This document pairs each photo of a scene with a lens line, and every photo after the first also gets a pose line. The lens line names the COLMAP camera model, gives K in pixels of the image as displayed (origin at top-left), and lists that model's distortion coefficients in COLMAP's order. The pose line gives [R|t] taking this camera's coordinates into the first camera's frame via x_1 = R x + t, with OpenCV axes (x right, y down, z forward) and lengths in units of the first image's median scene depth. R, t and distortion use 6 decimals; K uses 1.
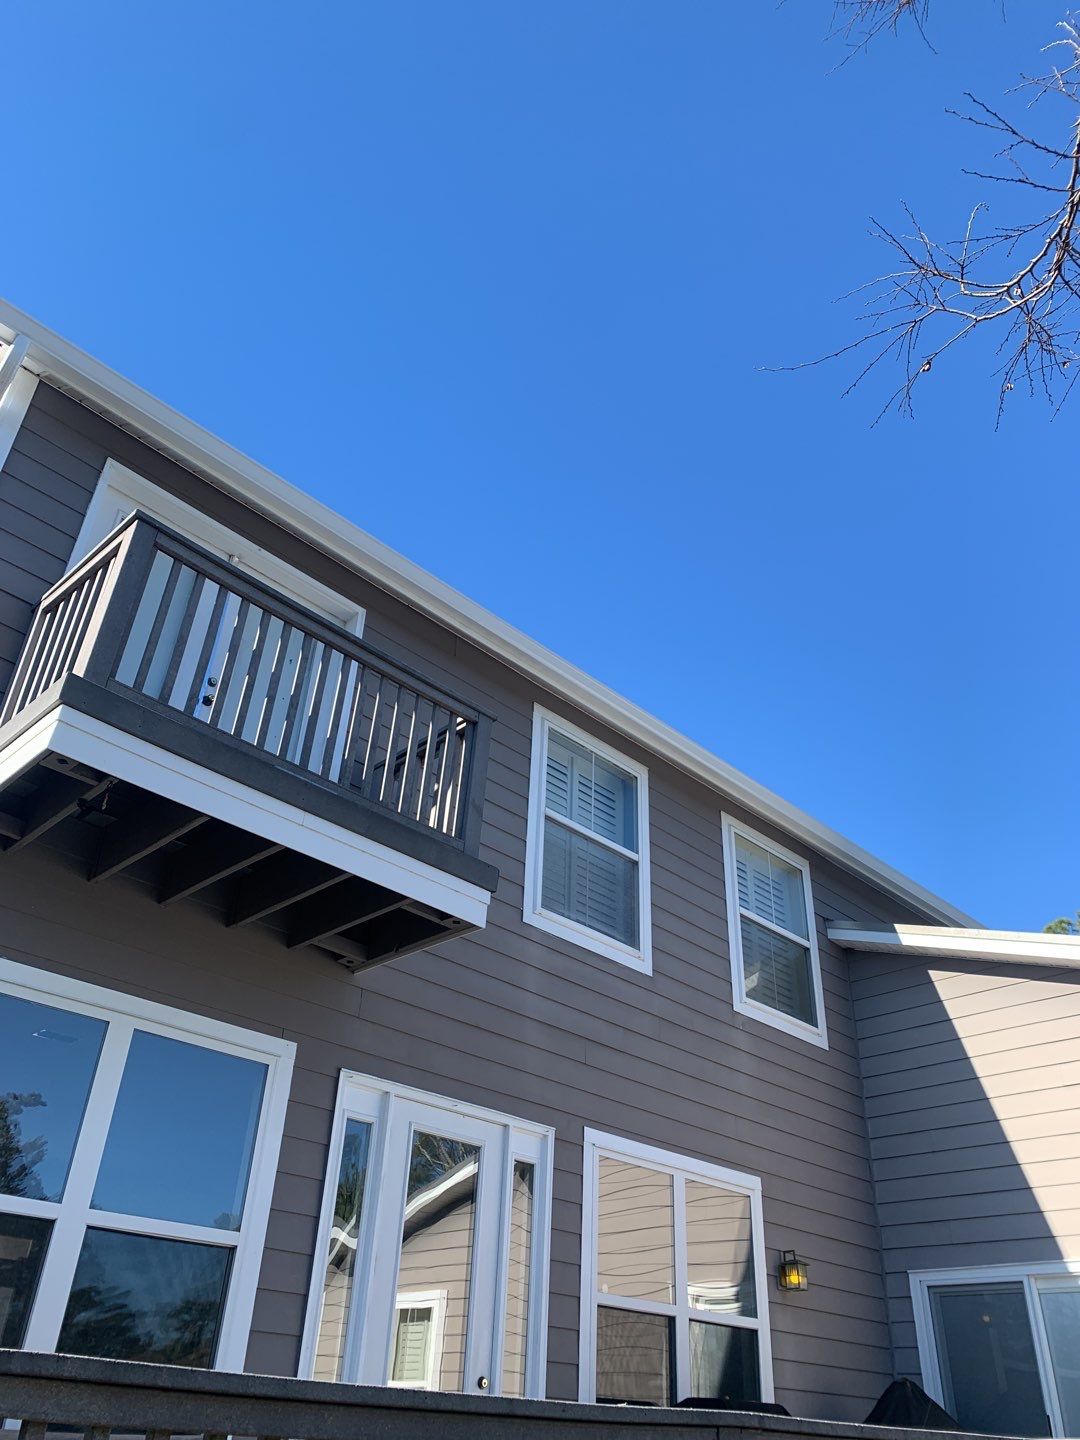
lens RADIAL K [[1097.2, 0, 540.8], [0, 1097.2, 724.7], [0, 0, 1]] dist [0.040047, -0.045929]
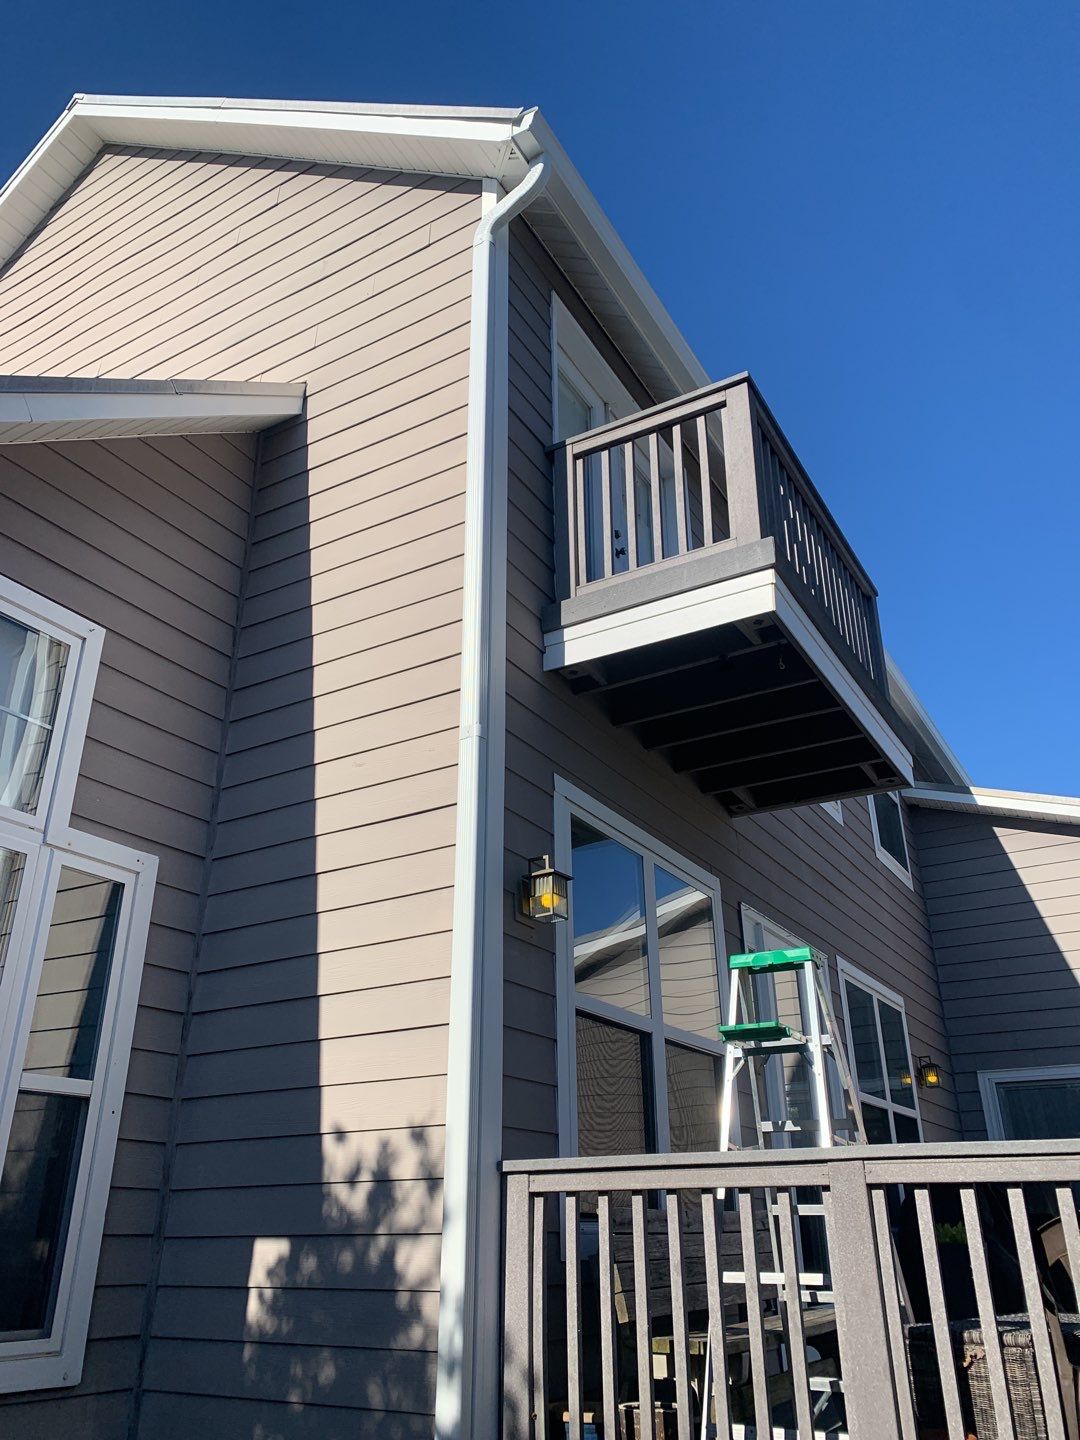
lens RADIAL K [[1097.2, 0, 529.8], [0, 1097.2, 709.5], [0, 0, 1]] dist [0.040047, -0.045929]
pose [[0.970172, 0.064610, 0.233648, -0.421470], [-0.096050, 0.987397, 0.125784, 0.001448], [-0.222576, -0.144474, 0.964151, 0.007064]]
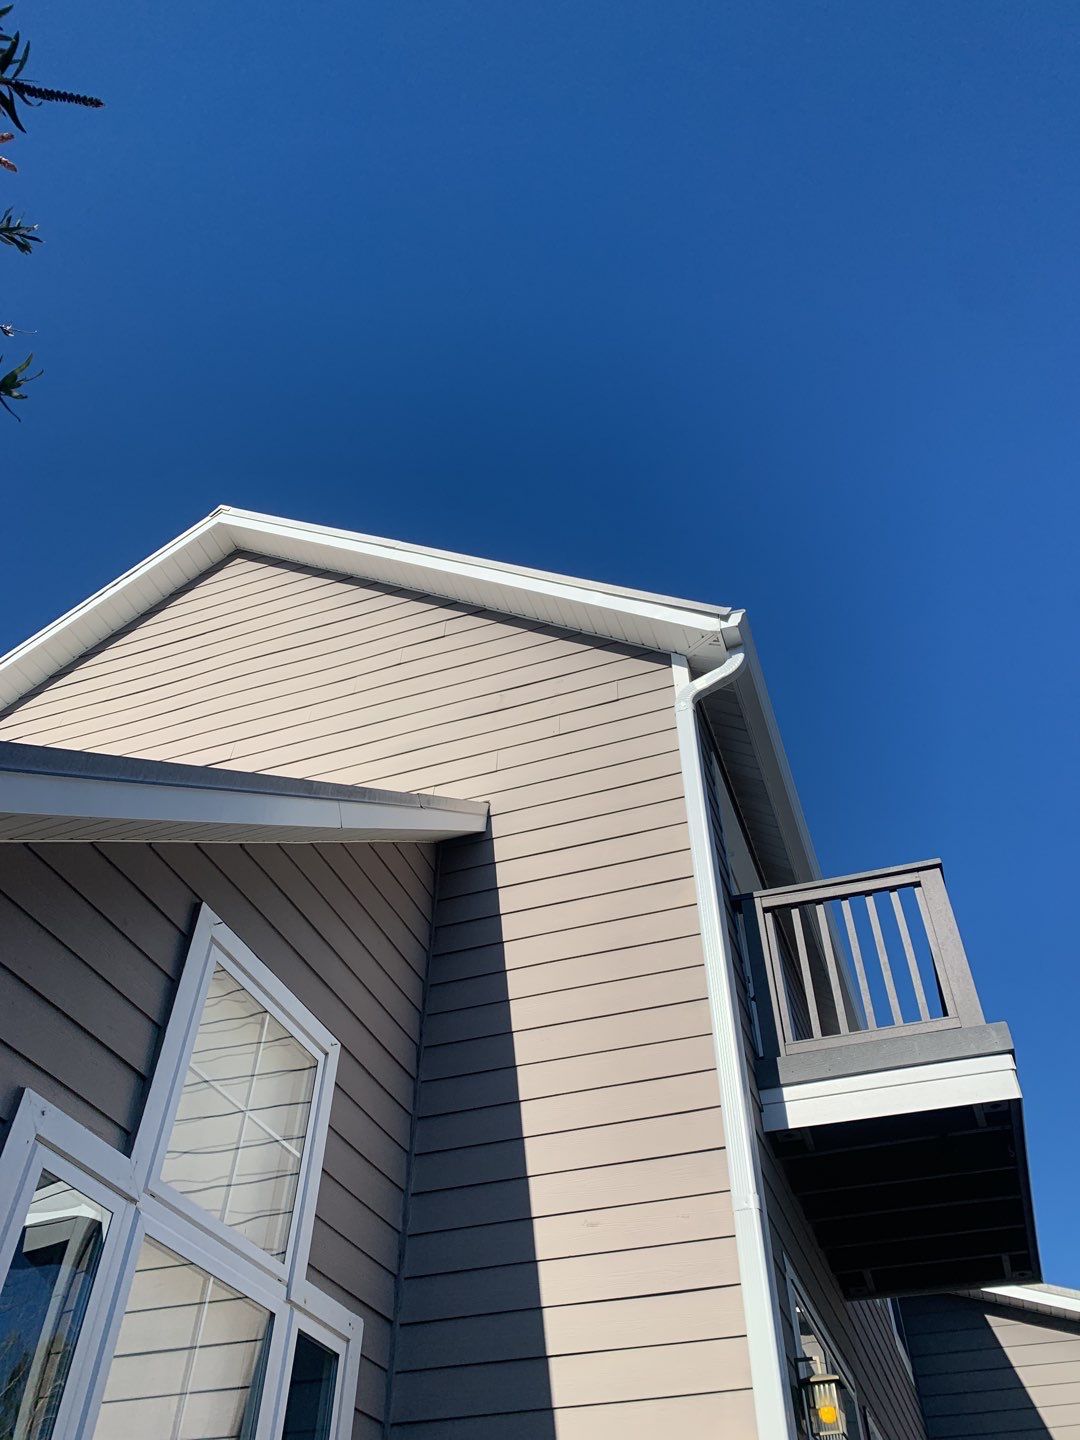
lens RADIAL K [[1097.2, 0, 554.8], [0, 1097.2, 709.5], [0, 0, 1]] dist [0.040047, -0.045929]
pose [[0.903679, 0.281468, 0.322707, -0.605682], [-0.207120, 0.946908, -0.245900, 0.009011], [-0.374787, 0.155376, 0.913998, 0.049250]]
